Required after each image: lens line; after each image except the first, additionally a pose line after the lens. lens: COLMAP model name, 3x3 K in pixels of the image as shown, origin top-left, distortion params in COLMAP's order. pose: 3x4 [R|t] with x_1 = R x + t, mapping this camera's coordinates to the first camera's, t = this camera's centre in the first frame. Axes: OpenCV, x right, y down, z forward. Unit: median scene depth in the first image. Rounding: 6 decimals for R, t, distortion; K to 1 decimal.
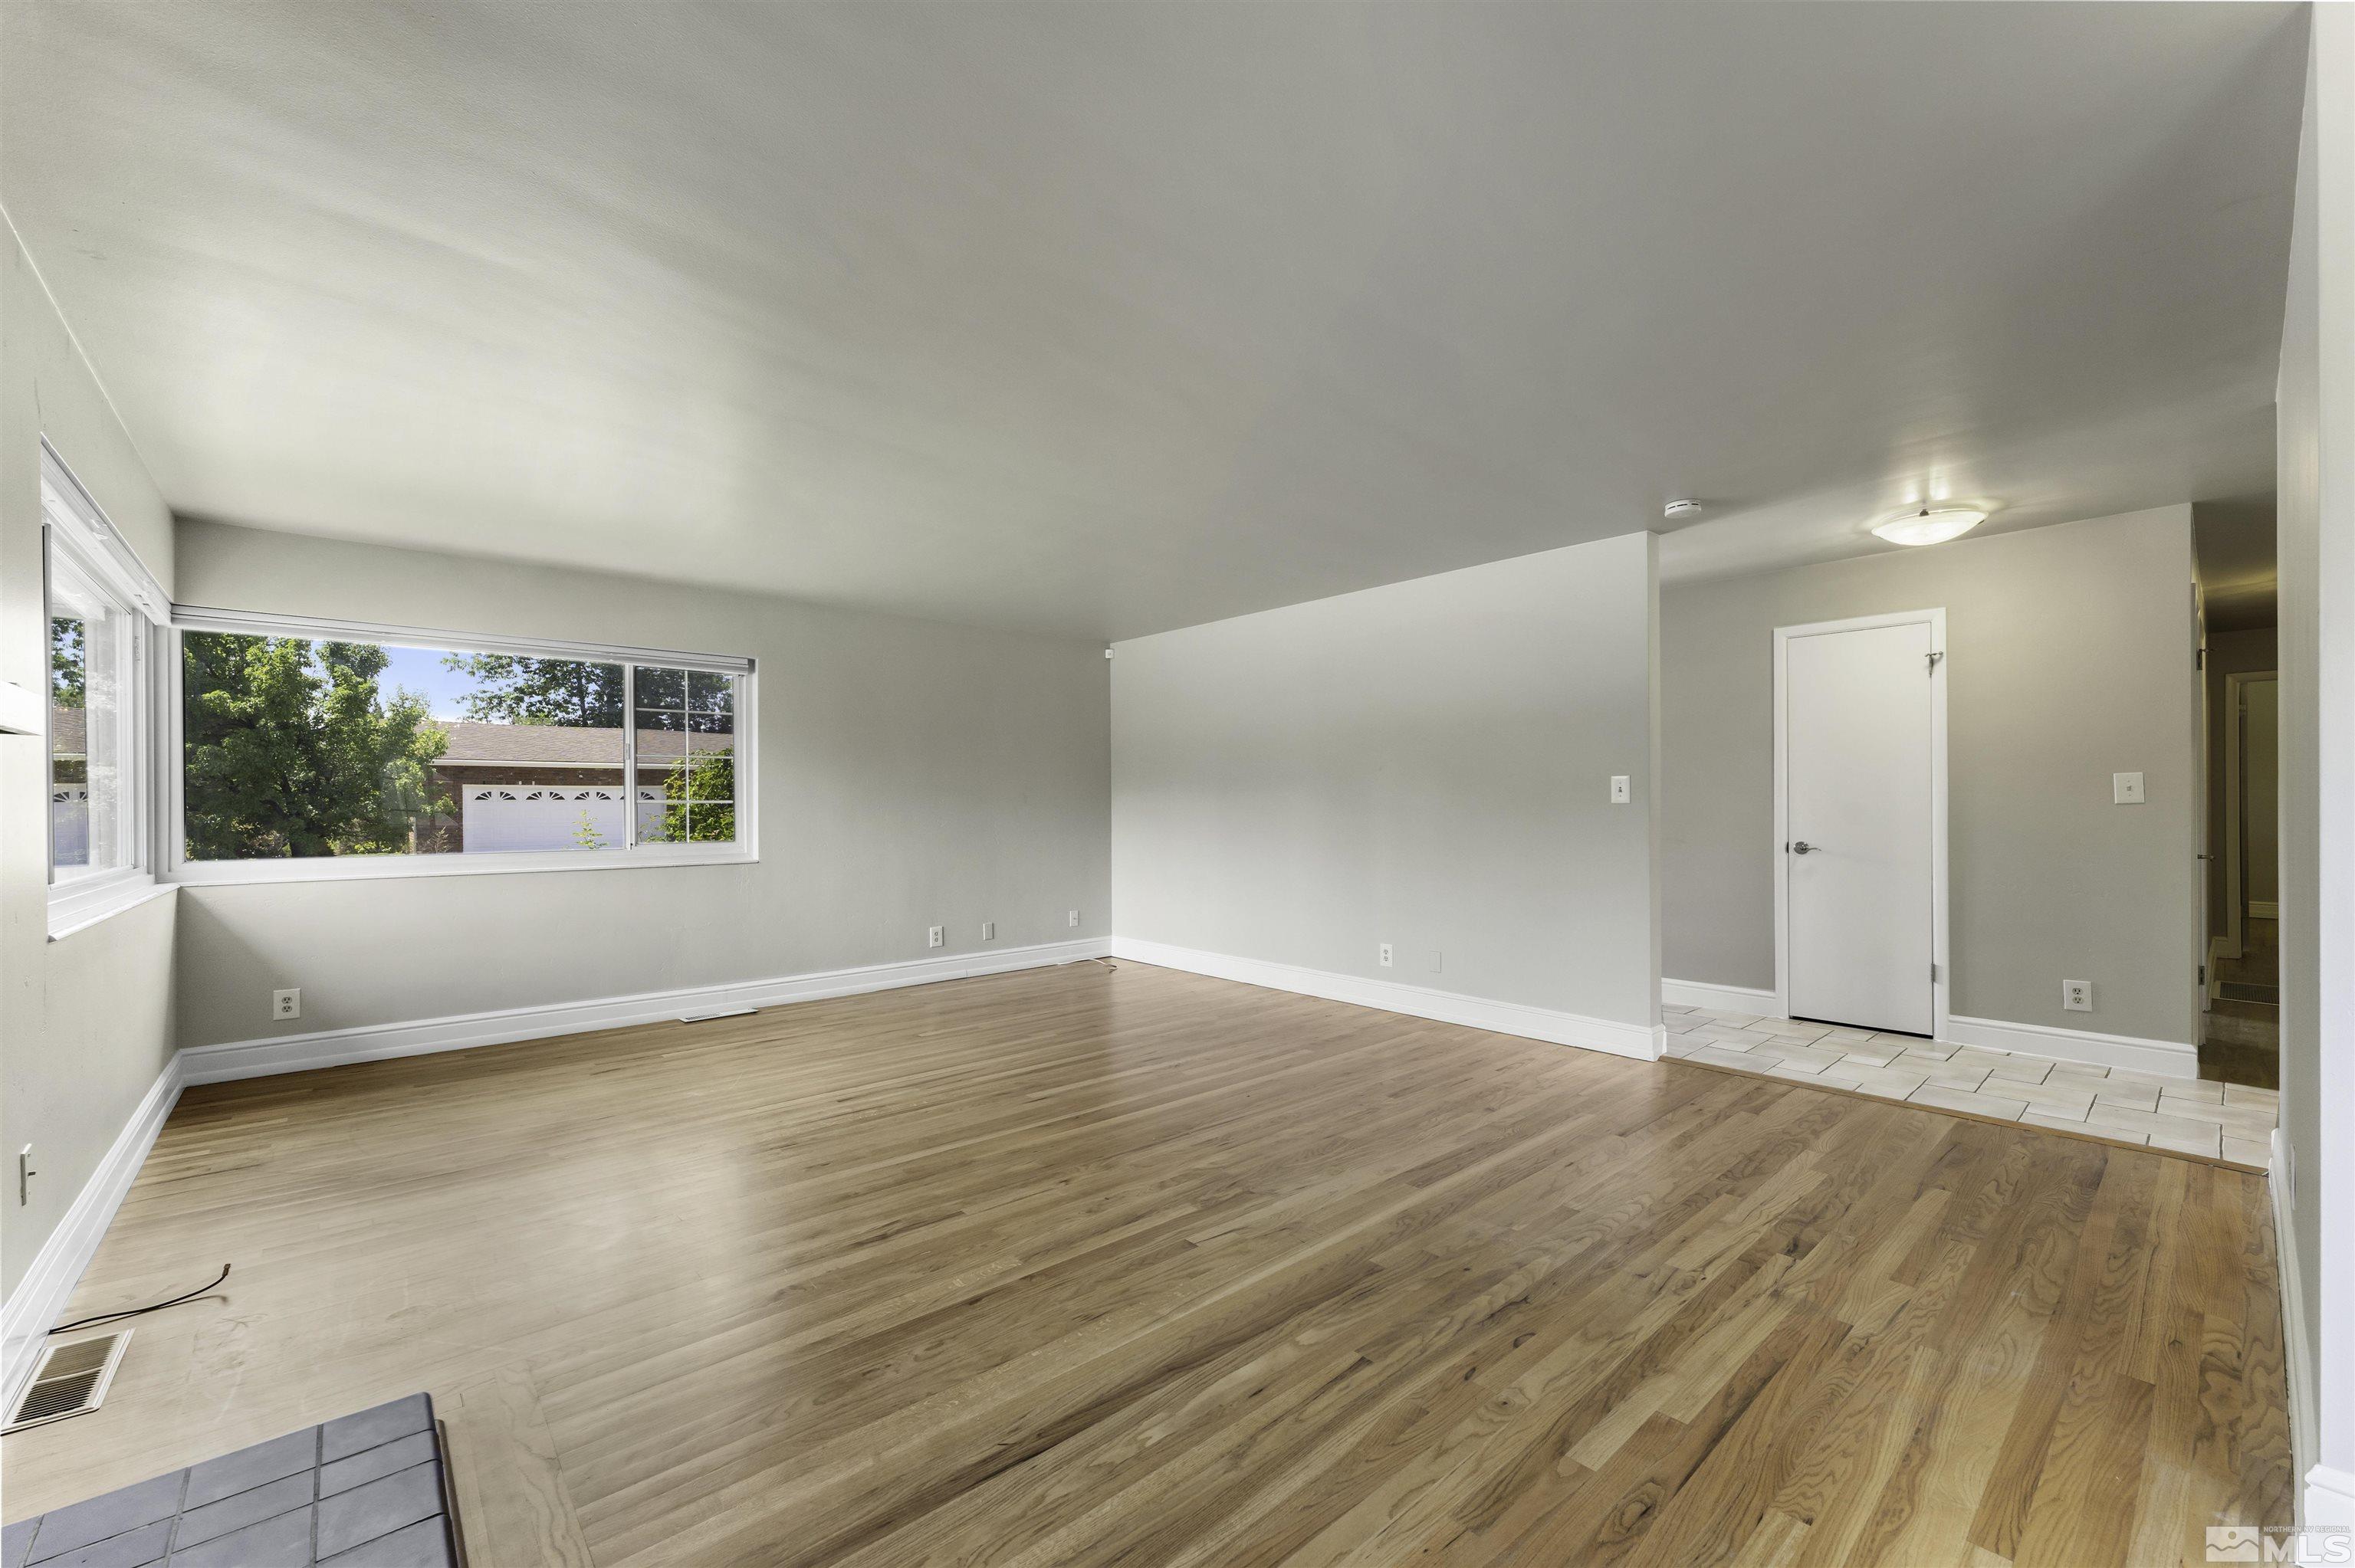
lens RADIAL K [[938.4, 0, 1167.4], [0, 938.4, 809.8], [0, 0, 1]] dist [0.000983, -0.000209]
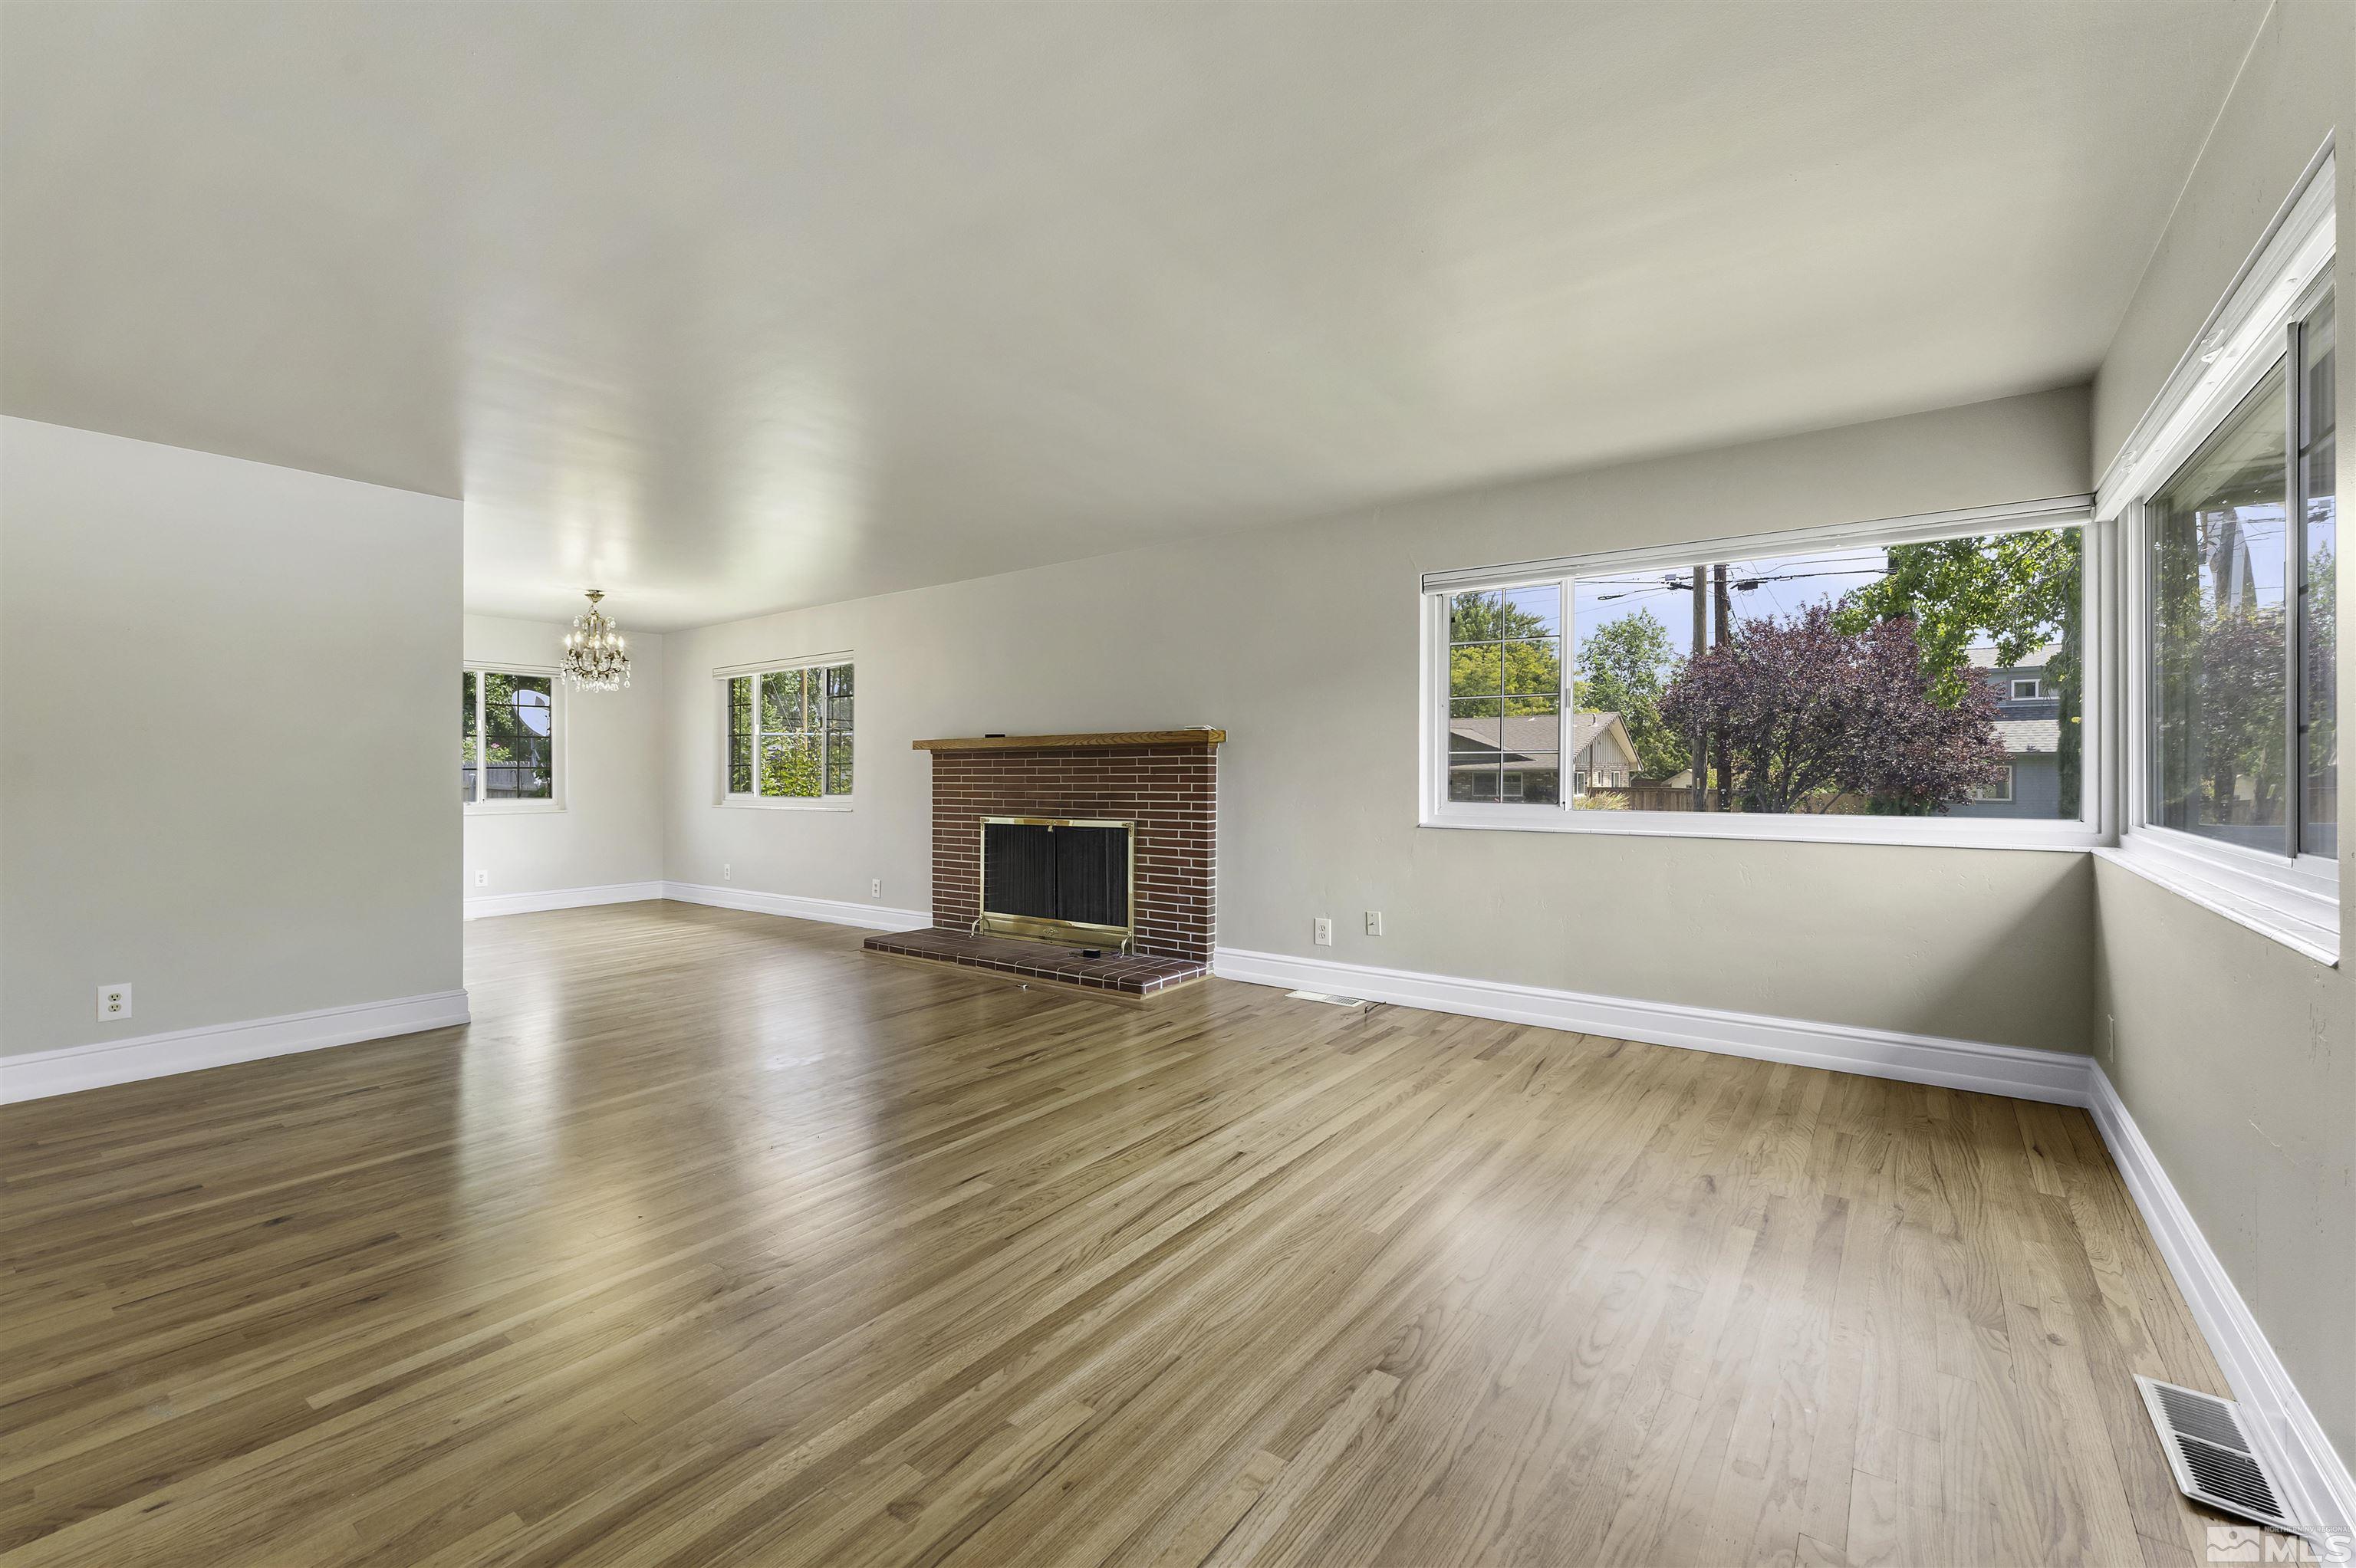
lens RADIAL K [[992.9, 0, 1174.7], [0, 992.9, 773.2], [0, 0, 1]] dist [-0.003243, -0.000282]
pose [[-0.977041, 0.010954, -0.212768, -0.181042], [0.009610, 0.999927, 0.007348, 0.000648], [0.212833, 0.005135, -0.977075, 2.421010]]
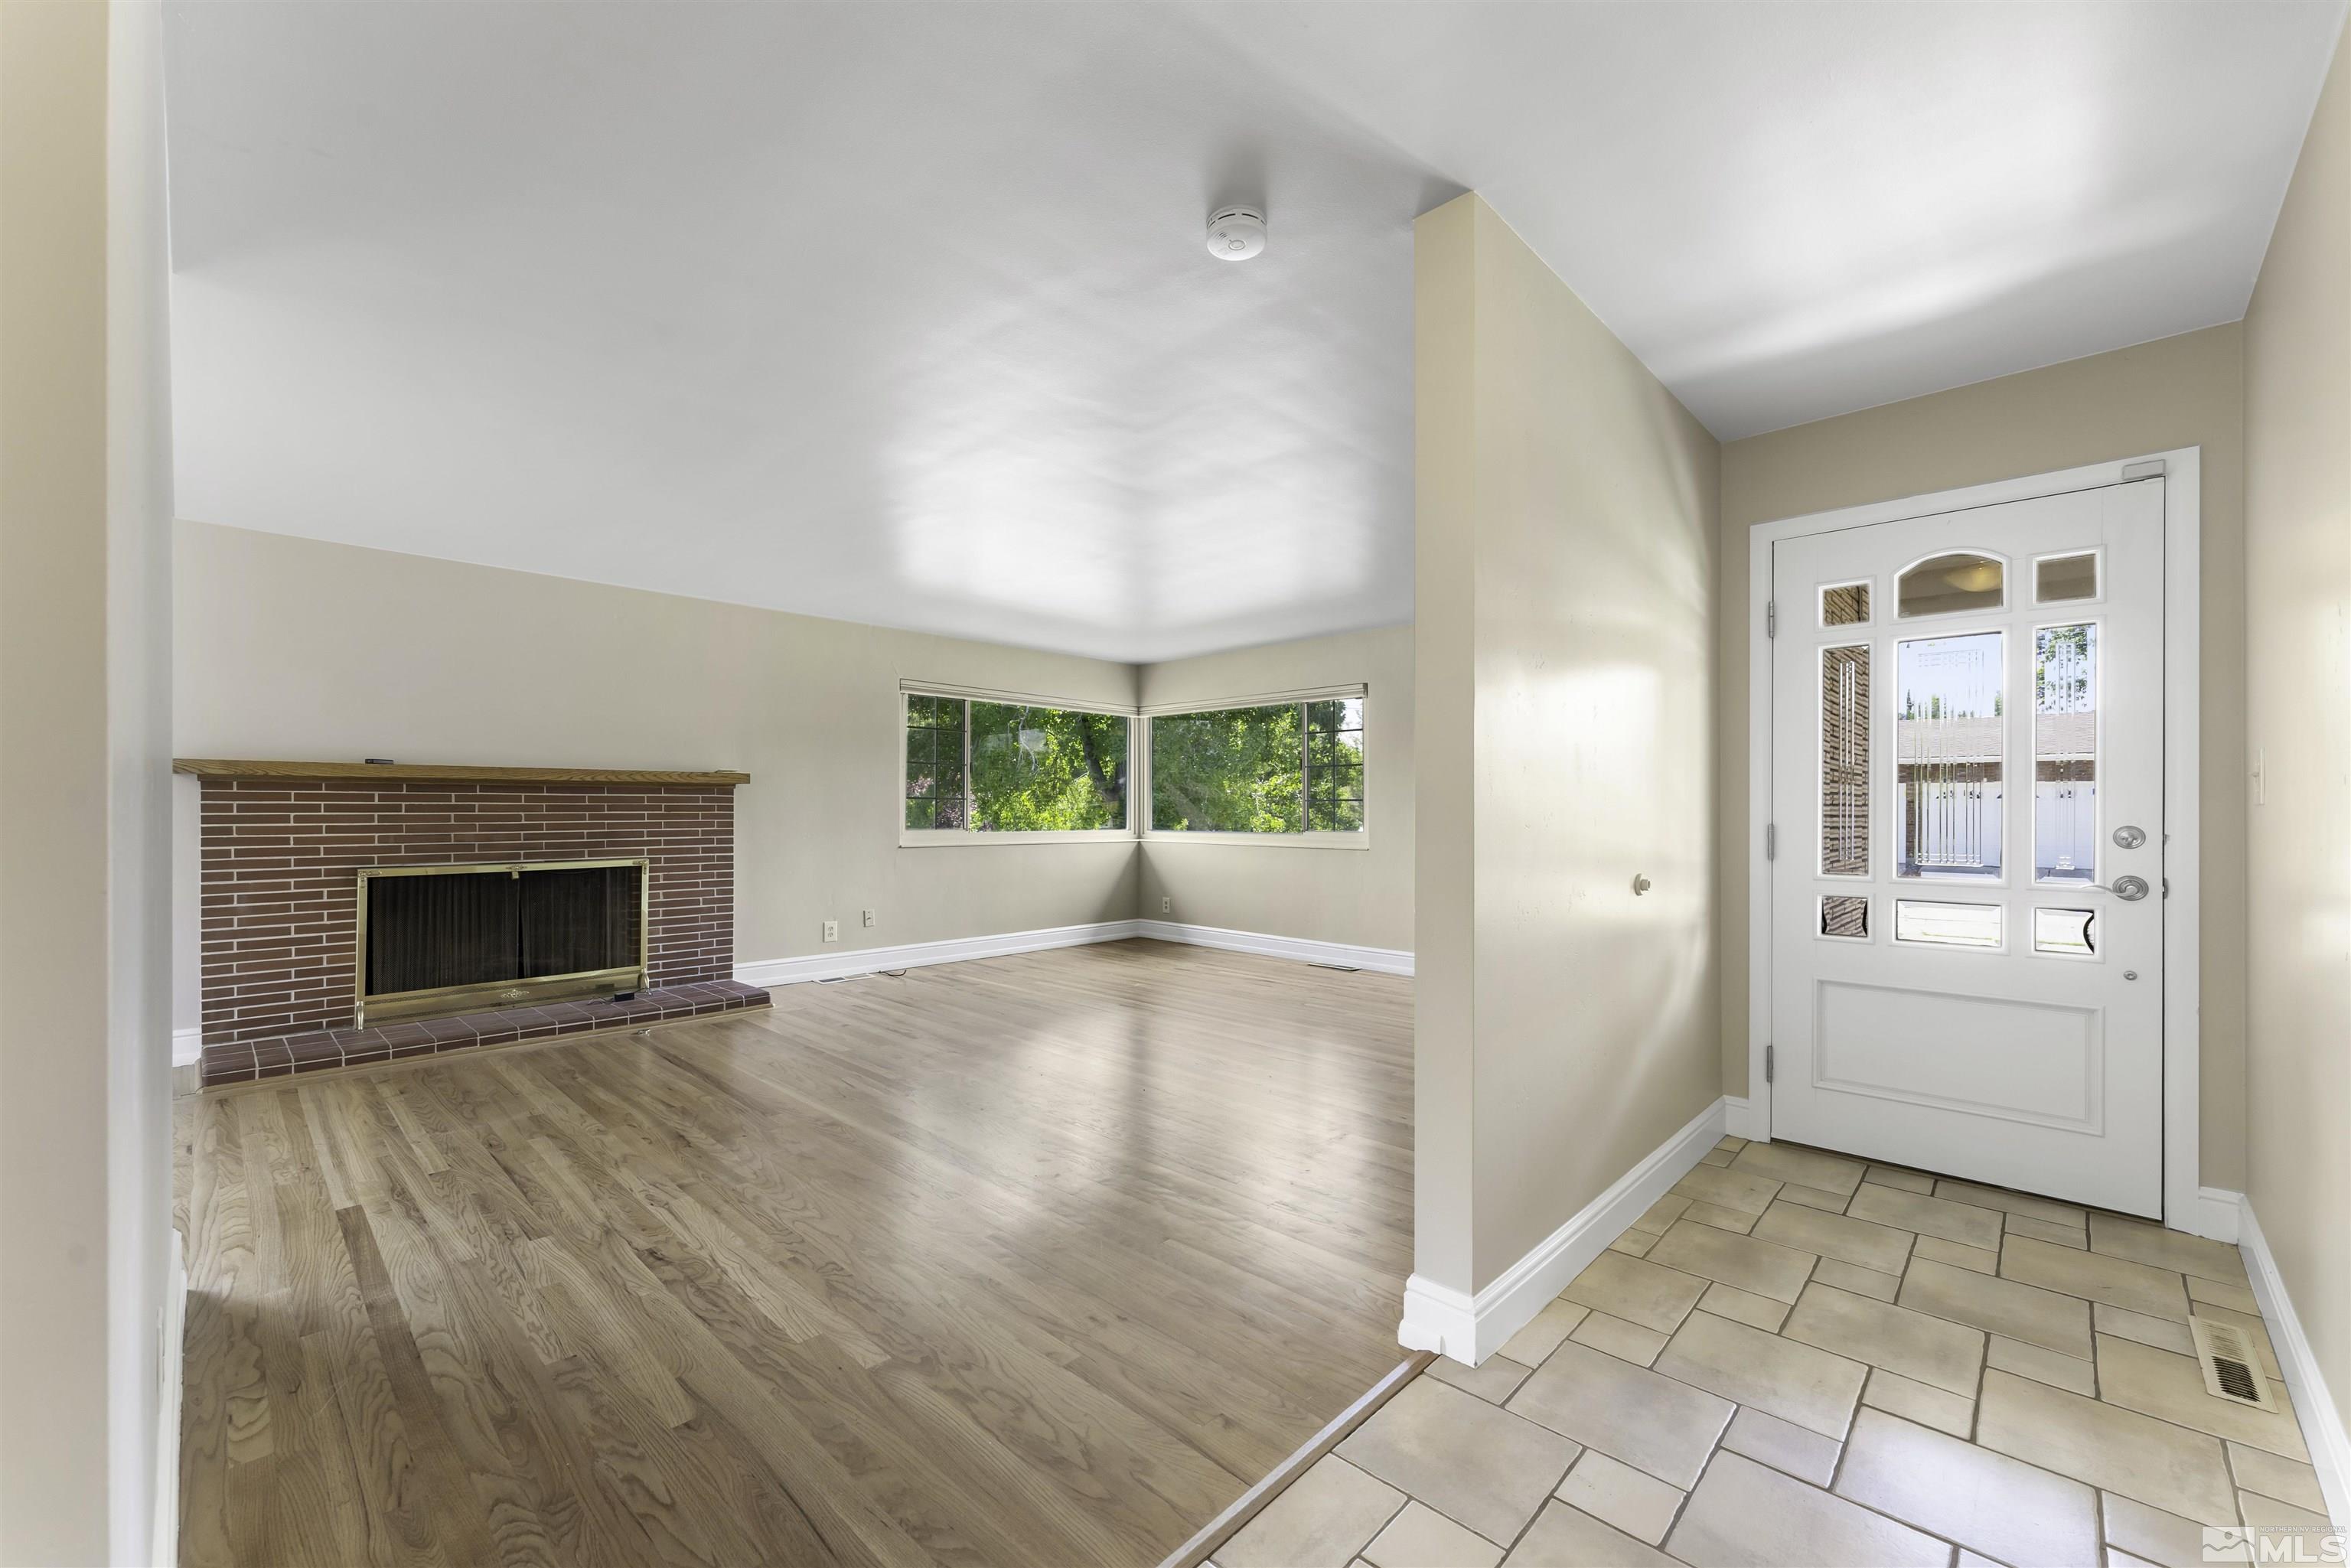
lens RADIAL K [[930.6, 0, 1178.9], [0, 930.6, 832.0], [0, 0, 1]] dist [-0.002594, -0.000025]
pose [[0.090714, 0.030146, -0.995421, 1.508096], [-0.005766, 0.999541, 0.029745, -0.005521], [0.995860, 0.003042, 0.090846, 1.315445]]
